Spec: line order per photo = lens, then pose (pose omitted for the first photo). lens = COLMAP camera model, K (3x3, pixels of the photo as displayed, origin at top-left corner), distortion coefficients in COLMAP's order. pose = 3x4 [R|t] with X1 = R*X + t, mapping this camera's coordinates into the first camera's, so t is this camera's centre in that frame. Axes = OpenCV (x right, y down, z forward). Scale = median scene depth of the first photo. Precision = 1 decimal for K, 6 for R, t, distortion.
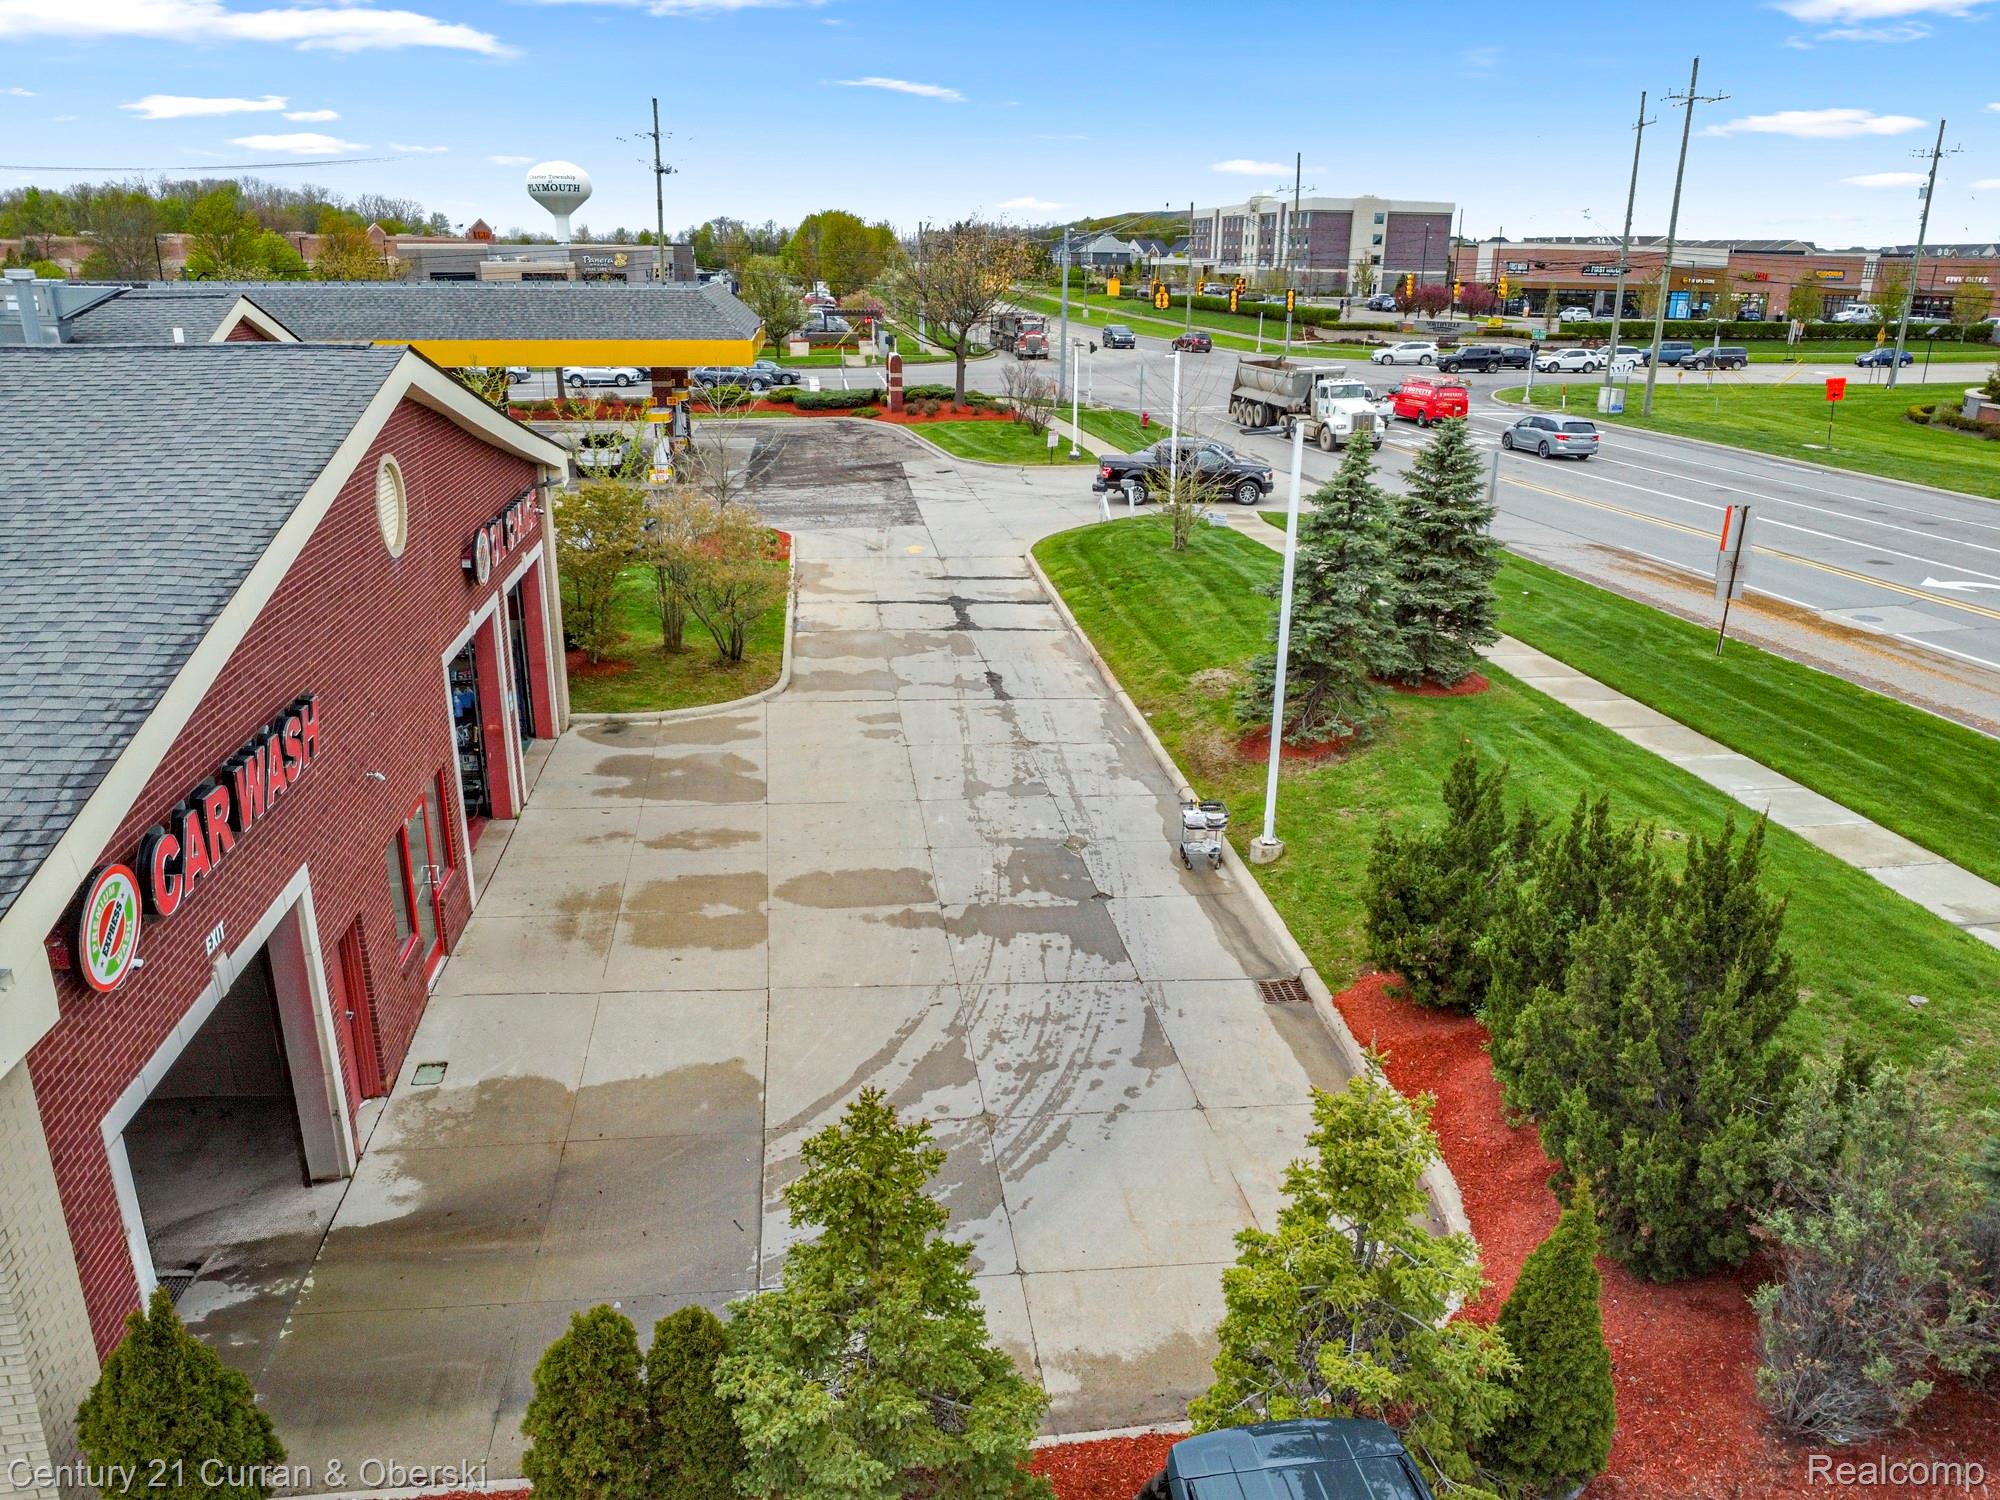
lens RADIAL K [[1451.7, 0, 1004.8], [0, 1451.7, 747.6], [0, 0, 1]] dist [-0.030192, 0.005767]
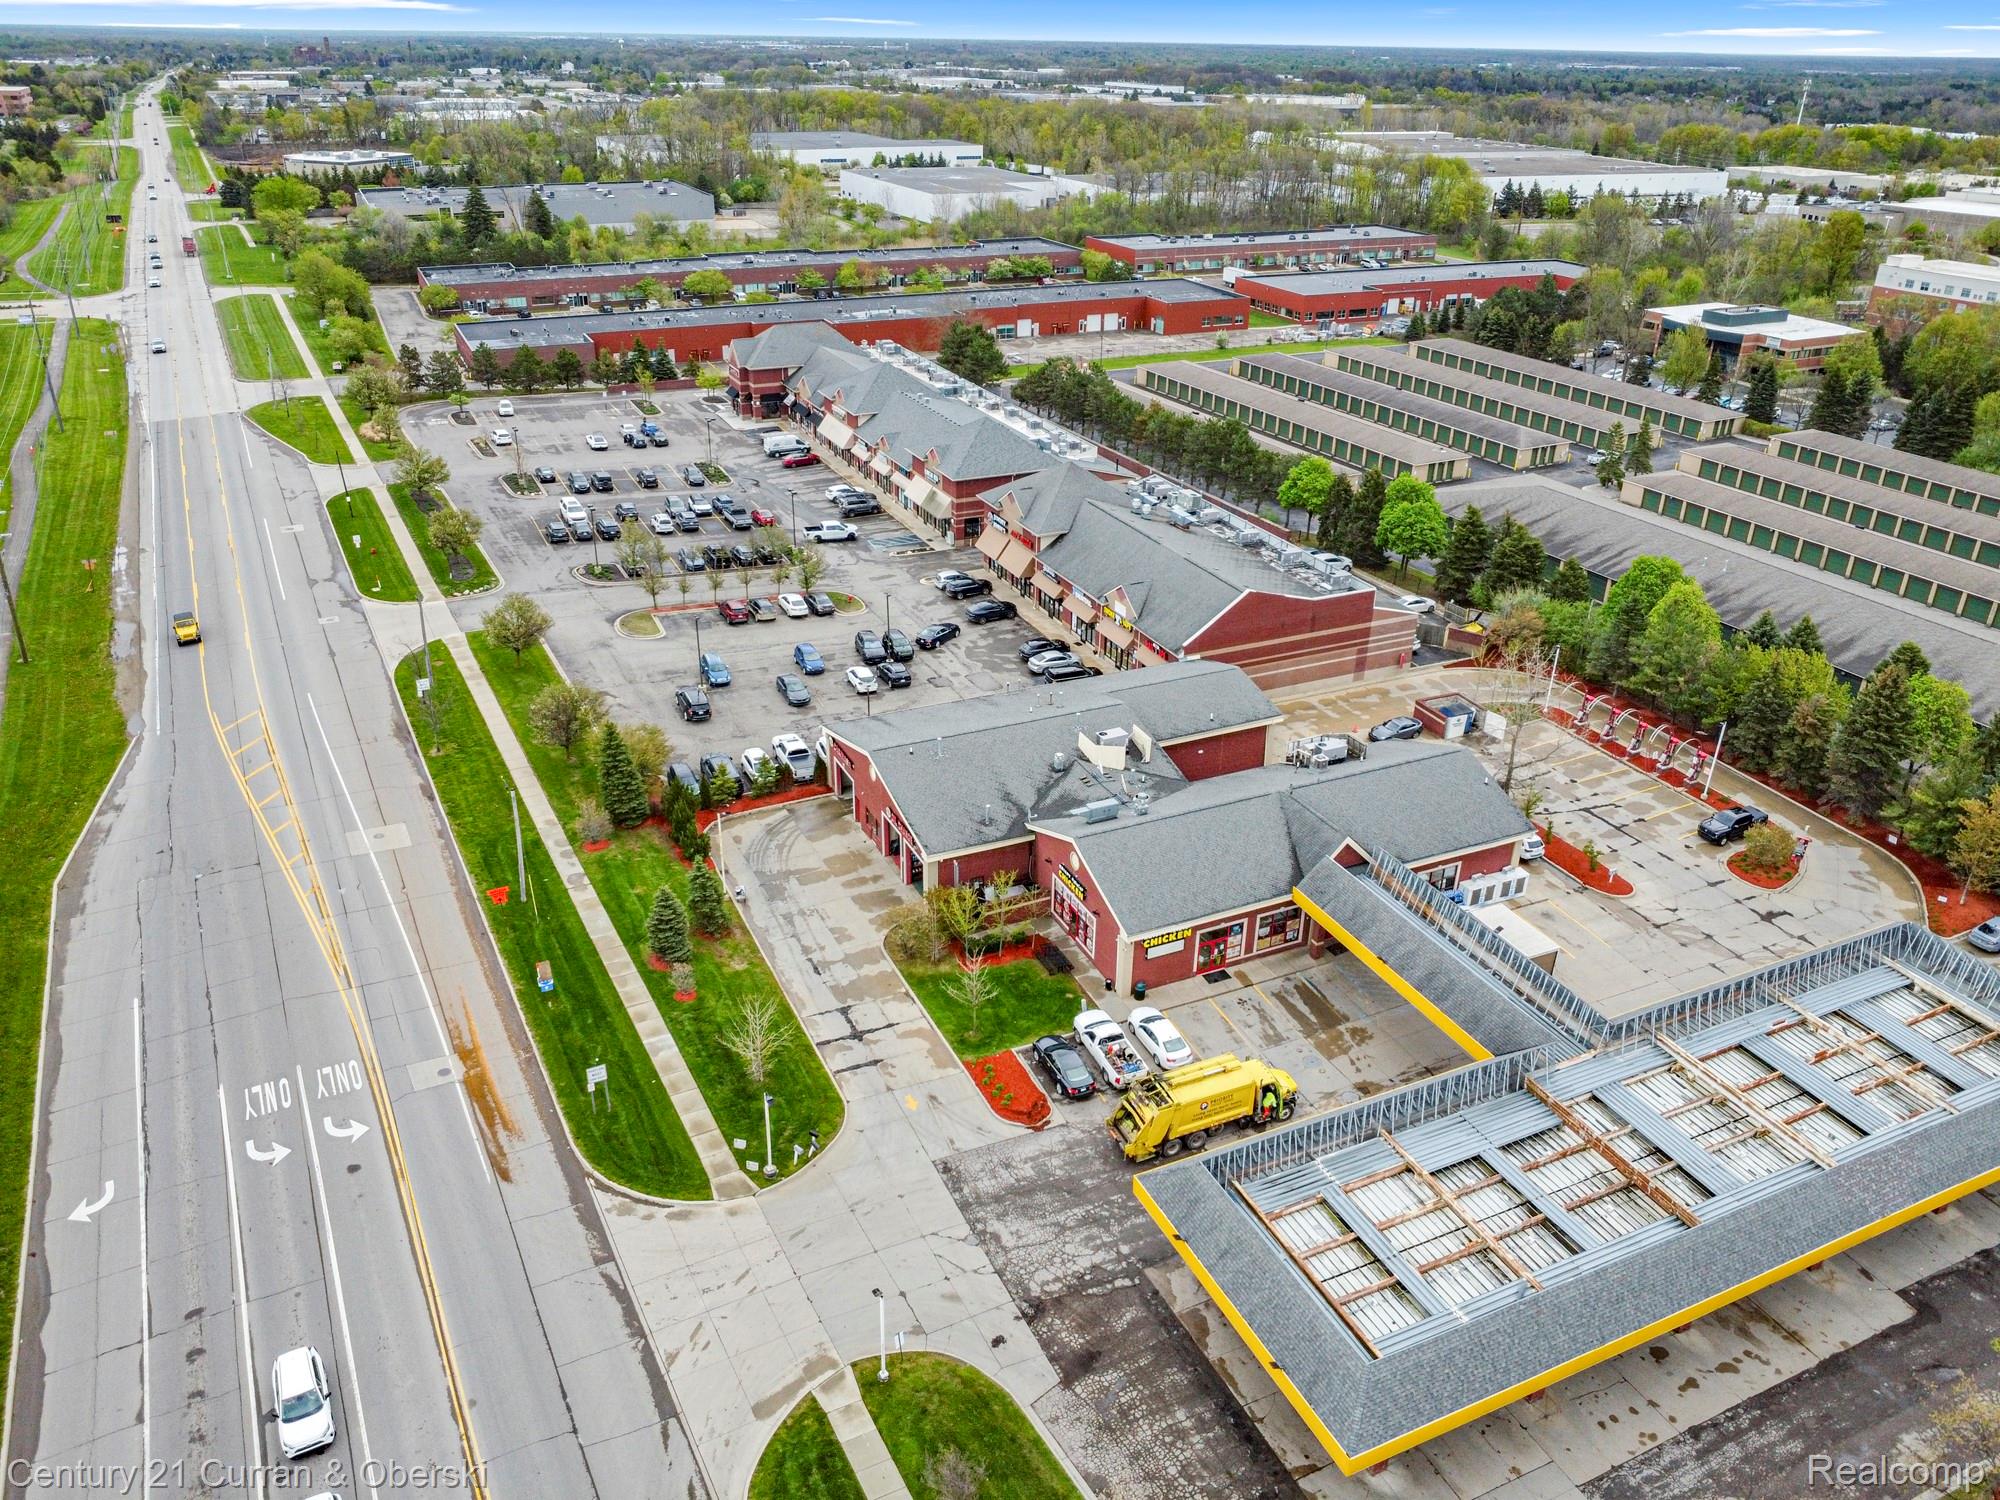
lens RADIAL K [[1451.7, 0, 1004.8], [0, 1451.7, 747.6], [0, 0, 1]] dist [-0.030192, 0.005767]
pose [[-0.952149, 0.111277, -0.284656, 0.589240], [-0.125621, 0.706572, 0.696402, -3.486747], [0.278624, 0.698837, -0.658783, 3.898342]]
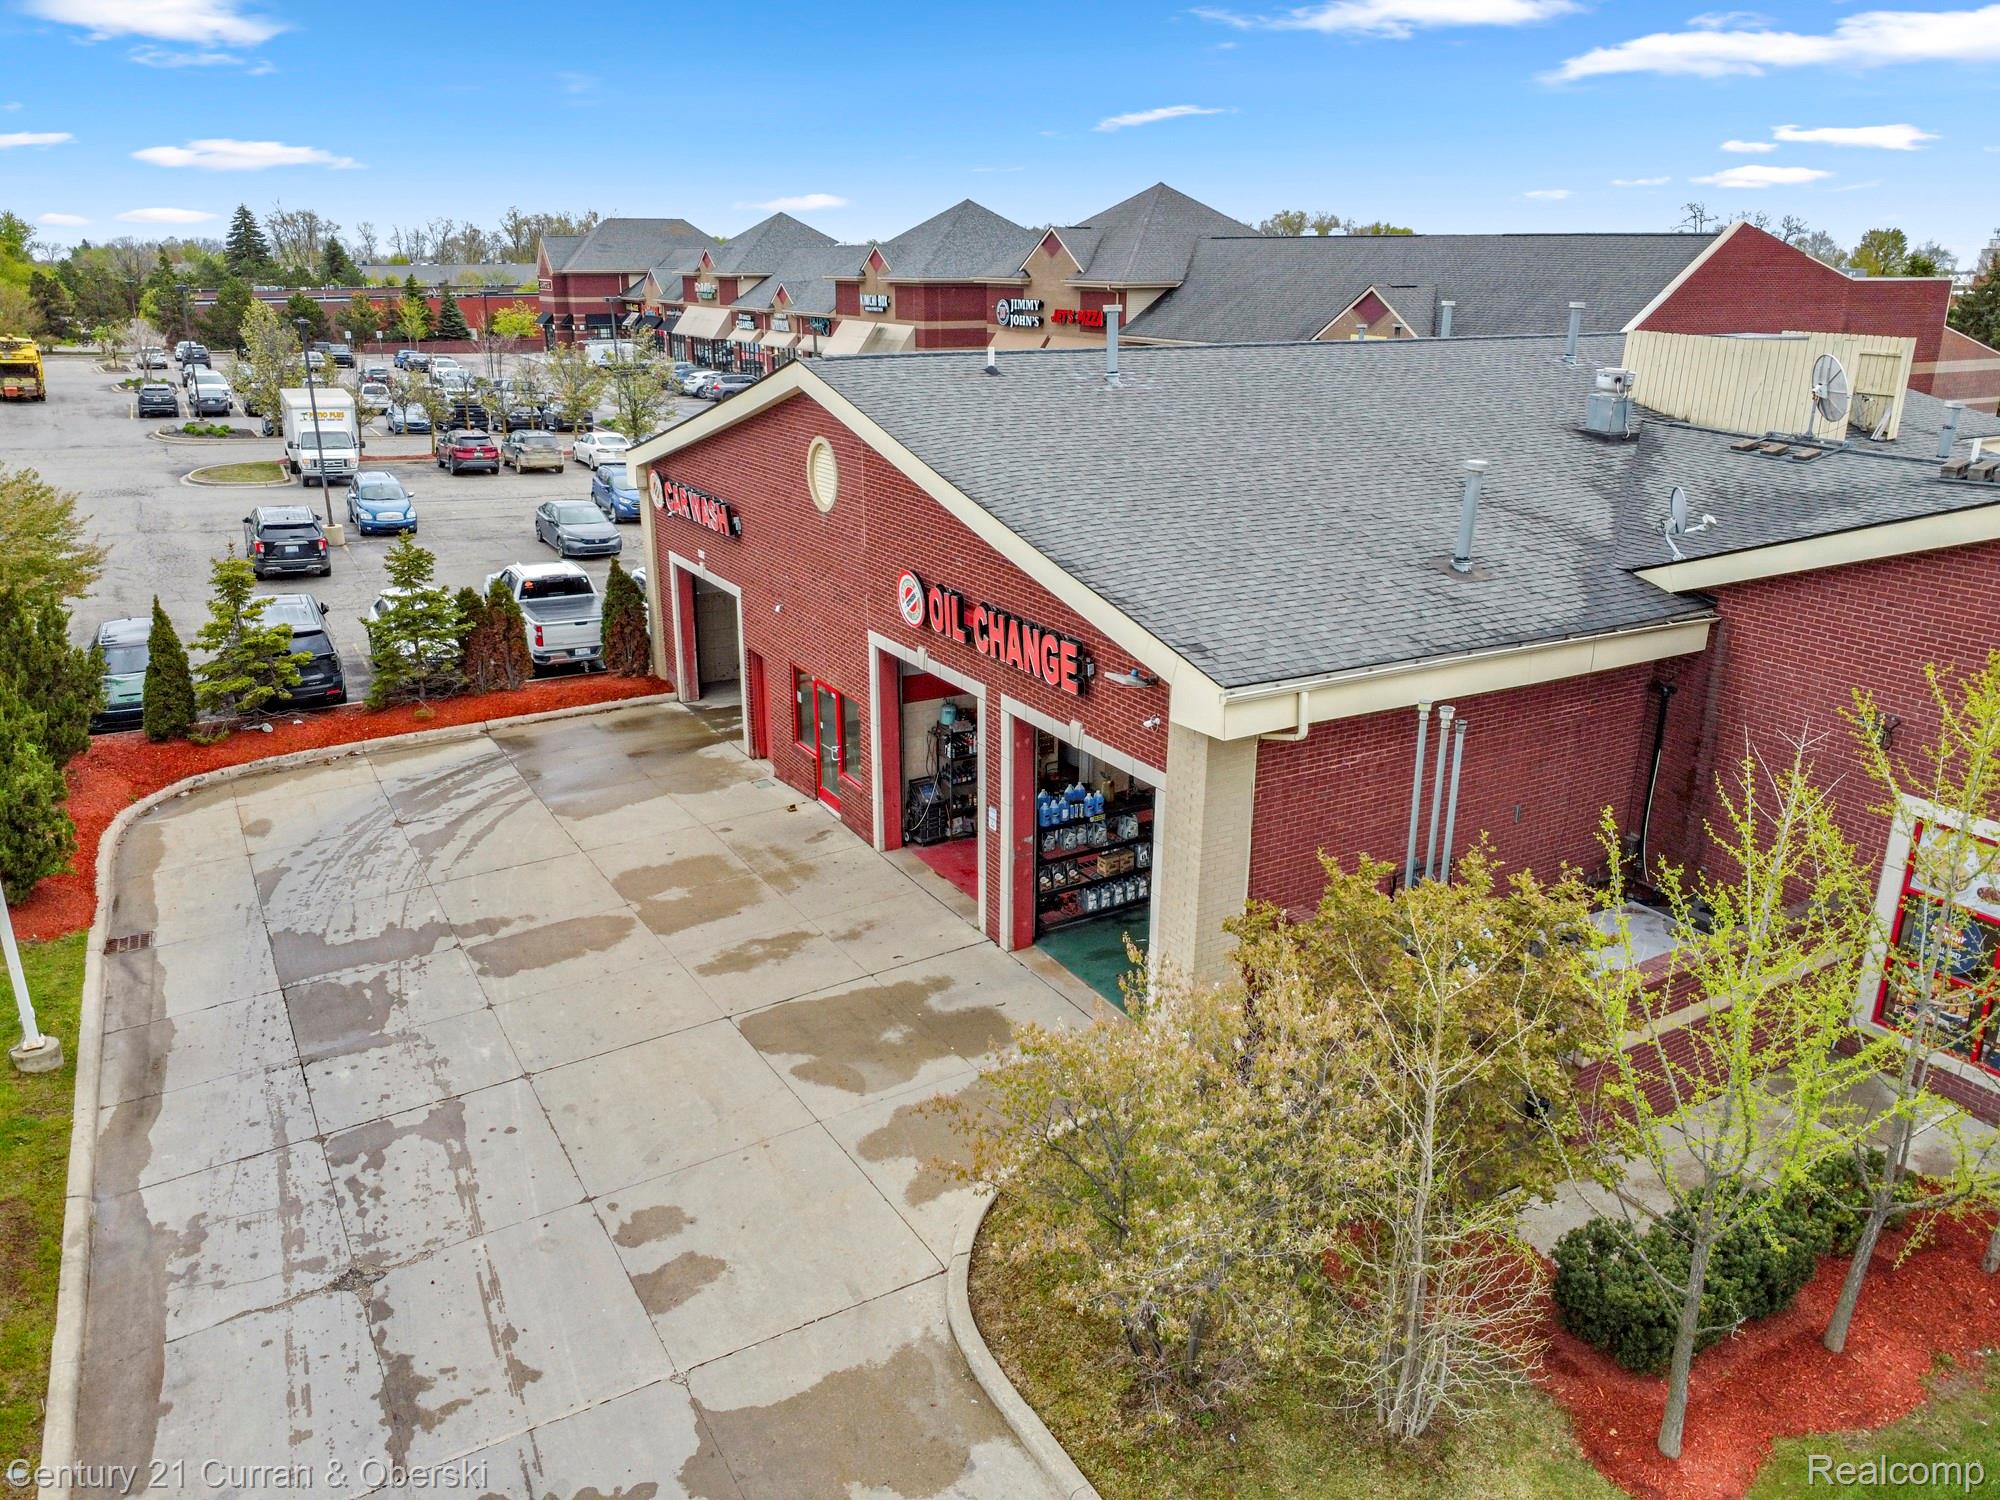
lens RADIAL K [[1446.0, 0, 995.9], [0, 1446.0, 744.1], [0, 0, 1]] dist [-0.022089, -0.008588]
pose [[-0.924997, 0.107532, -0.364441, -0.037001], [-0.135682, 0.802414, 0.581139, -0.600083], [0.354924, 0.587000, -0.727640, 1.693016]]
